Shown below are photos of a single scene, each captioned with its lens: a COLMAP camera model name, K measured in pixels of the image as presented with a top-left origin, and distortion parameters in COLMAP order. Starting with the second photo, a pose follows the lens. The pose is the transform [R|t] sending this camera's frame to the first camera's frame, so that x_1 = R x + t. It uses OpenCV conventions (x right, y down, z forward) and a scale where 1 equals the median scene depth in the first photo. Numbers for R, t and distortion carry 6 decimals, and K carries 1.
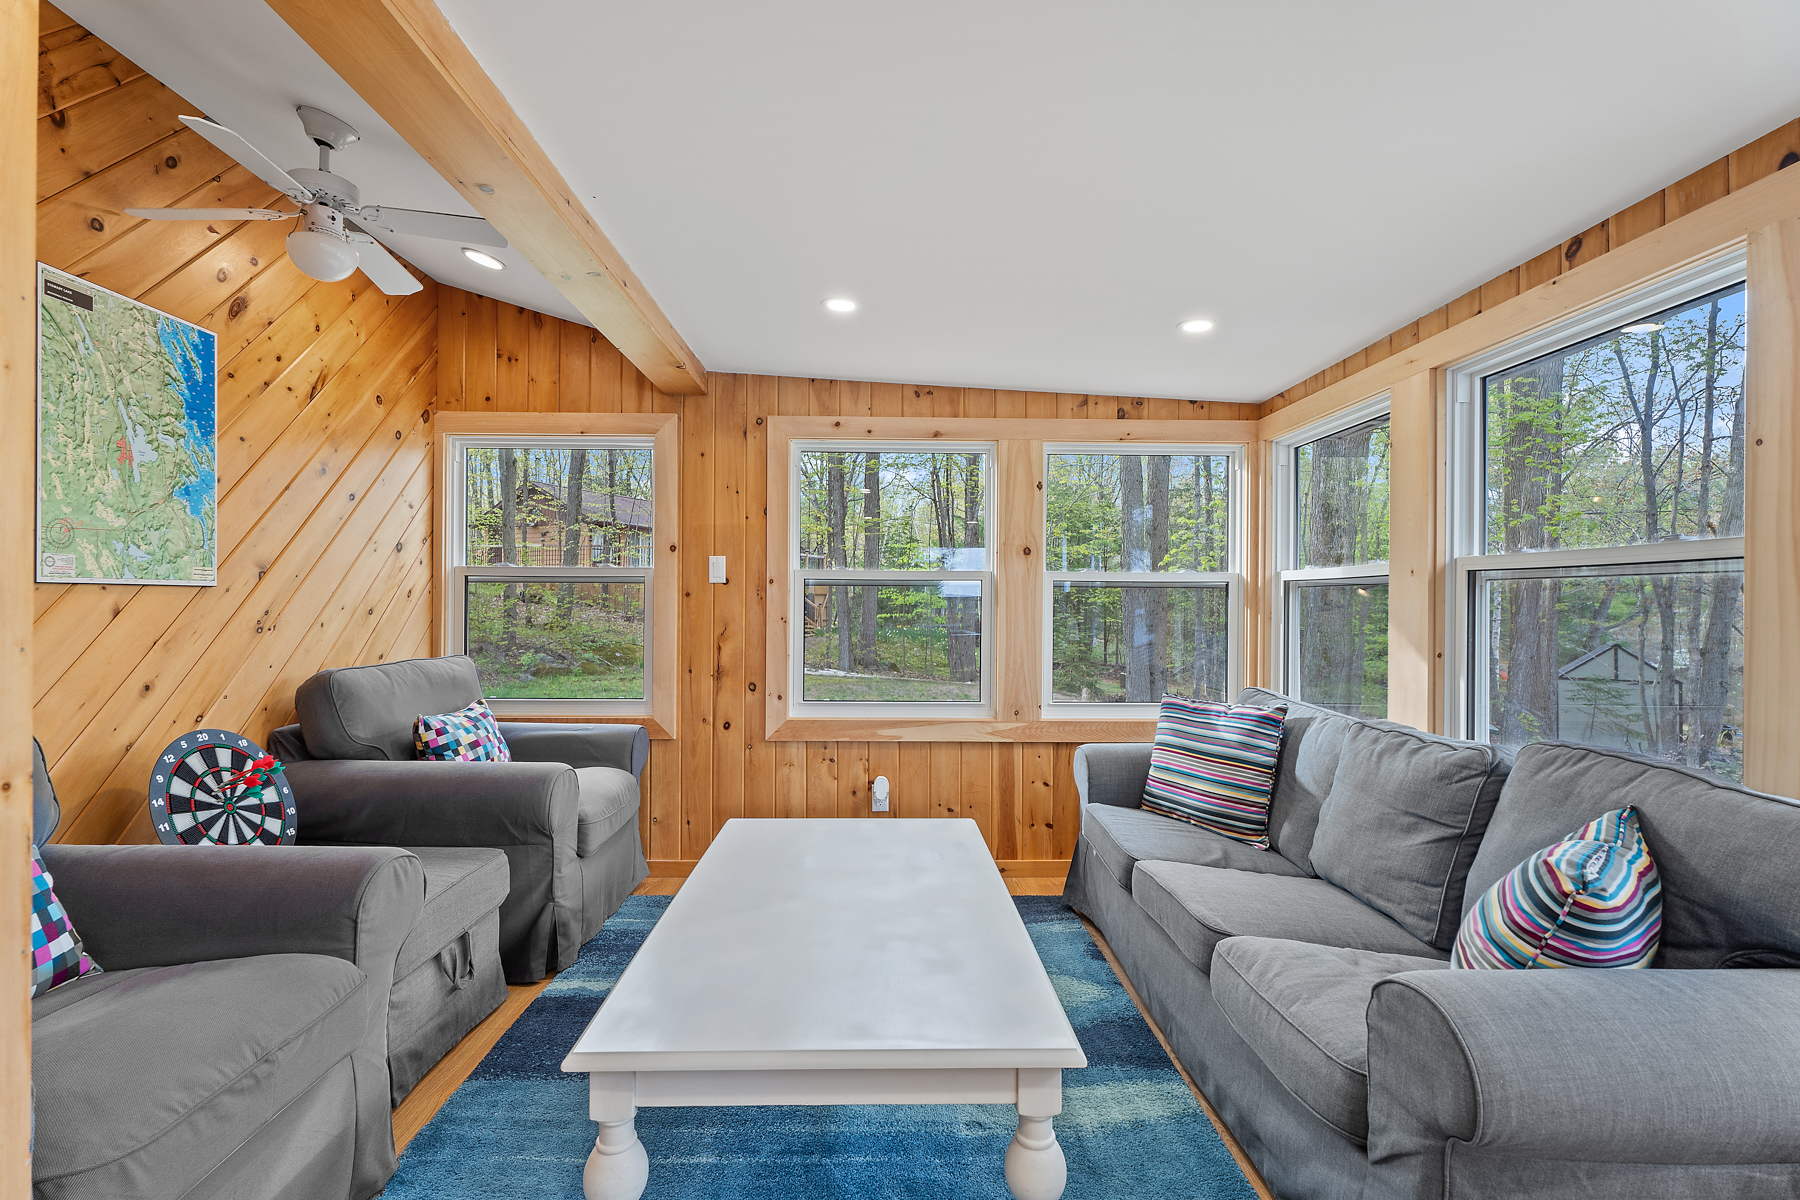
lens RADIAL K [[829.8, 0, 899.1], [0, 829.8, 601.8], [0, 0, 1]] dist [0.002073, -0.002046]
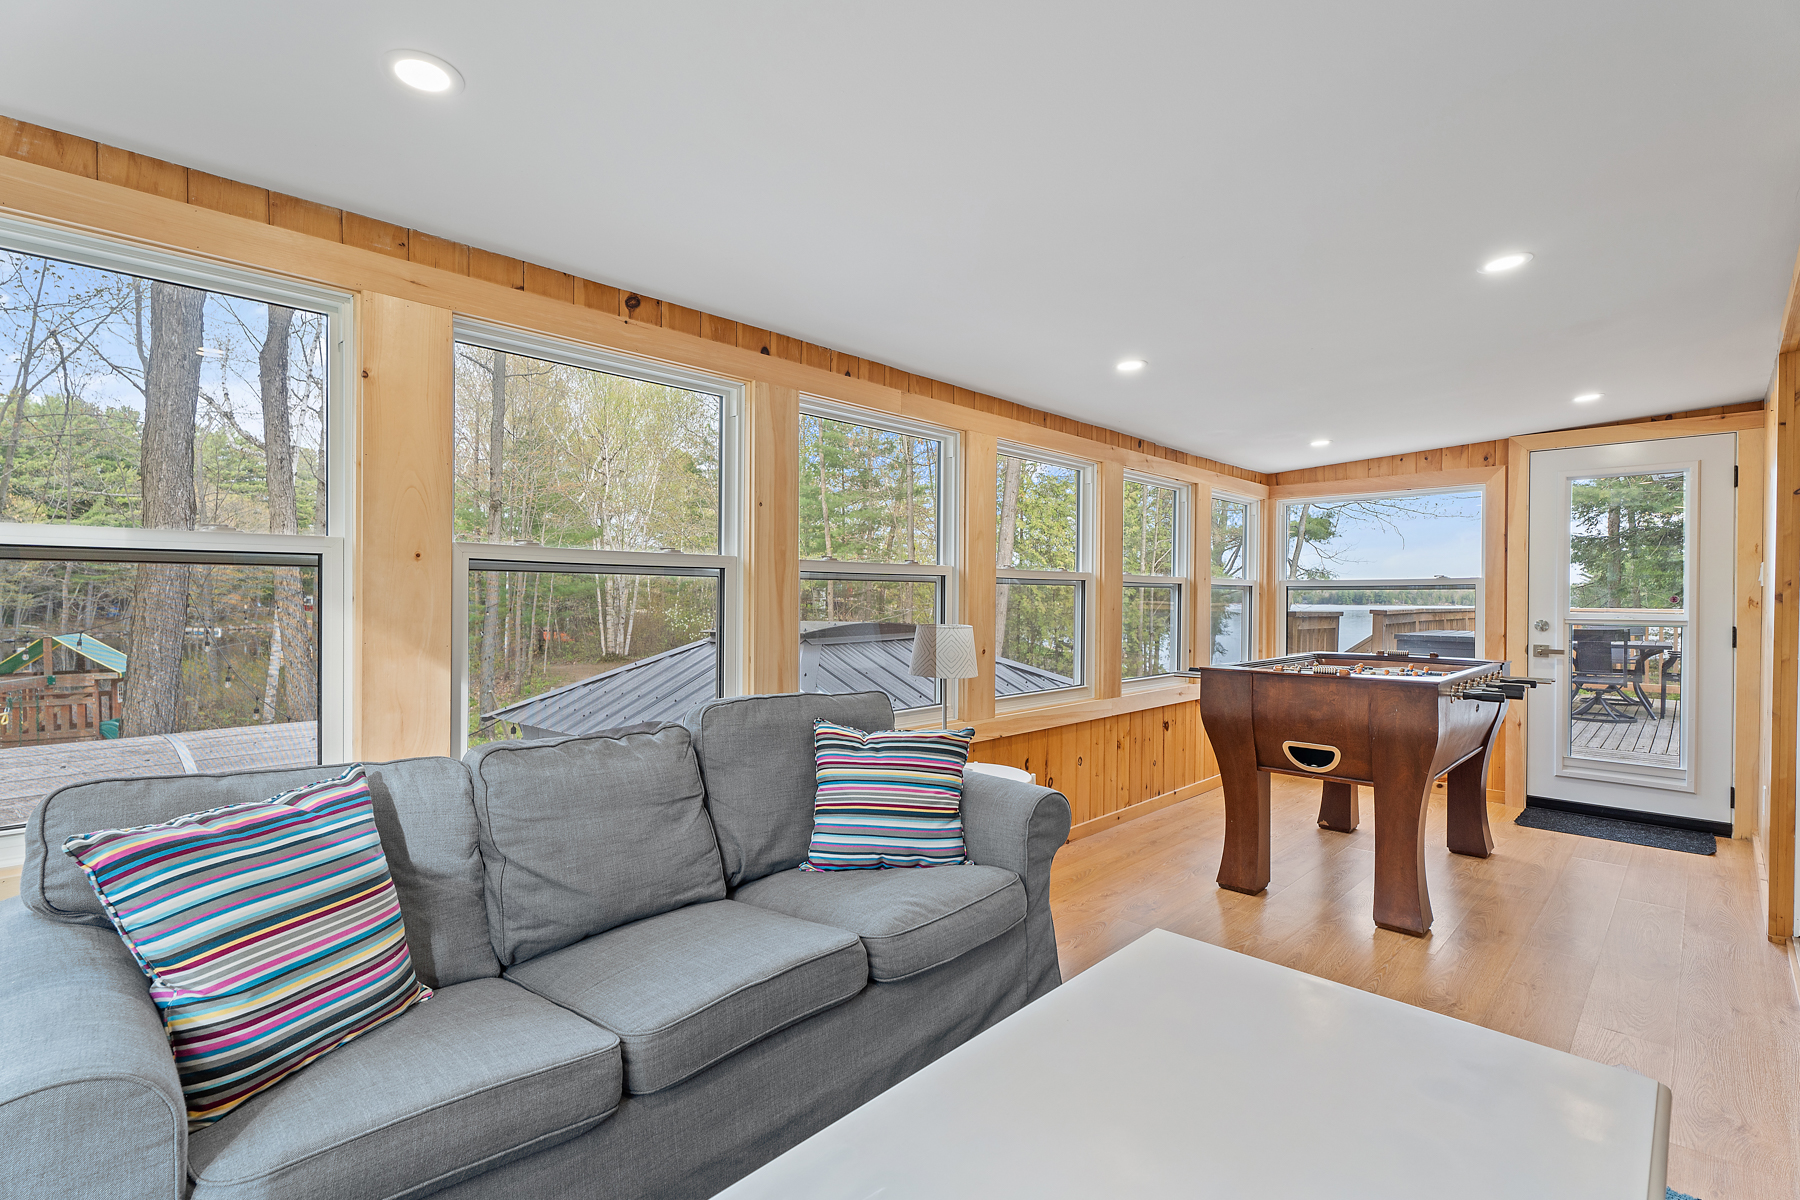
lens RADIAL K [[829.8, 0, 898.5], [0, 829.8, 597.5], [0, 0, 1]] dist [0.002073, -0.002046]
pose [[-0.710997, -0.003968, 0.703184, -0.264347], [-0.000850, 0.999988, 0.004784, -0.002239], [-0.703194, 0.002803, -0.710992, 1.342692]]
